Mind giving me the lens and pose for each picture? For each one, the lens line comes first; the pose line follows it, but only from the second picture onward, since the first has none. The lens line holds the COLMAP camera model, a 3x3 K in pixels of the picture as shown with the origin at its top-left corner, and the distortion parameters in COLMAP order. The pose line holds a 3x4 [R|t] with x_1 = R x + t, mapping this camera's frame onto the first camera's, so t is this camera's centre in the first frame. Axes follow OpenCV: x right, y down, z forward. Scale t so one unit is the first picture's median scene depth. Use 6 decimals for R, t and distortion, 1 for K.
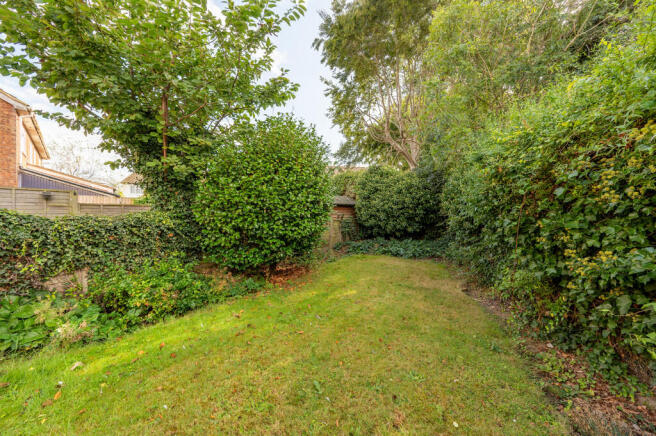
lens RADIAL K [[271.5, 0, 328.0], [0, 271.5, 218.0], [0, 0, 1]] dist [-0.001246, -0.000110]
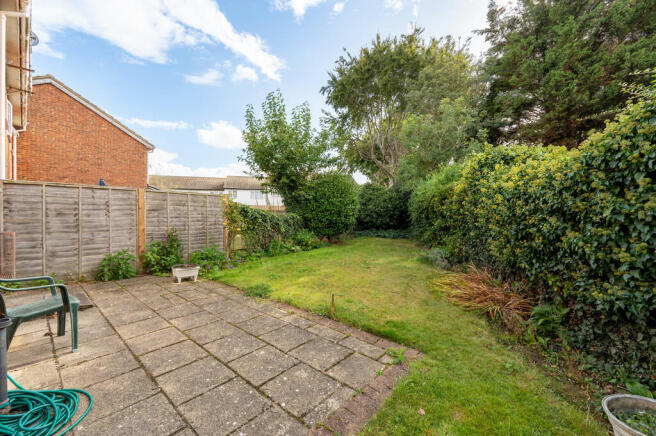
lens RADIAL K [[256.1, 0, 328.0], [0, 256.1, 218.0], [0, 0, 1]] dist [0.001719, -0.000010]
pose [[0.997716, 0.000894, 0.067539, -0.176884], [-0.000904, 1.000000, 0.000120, 0.007939], [-0.067539, -0.000181, 0.997717, -0.500992]]
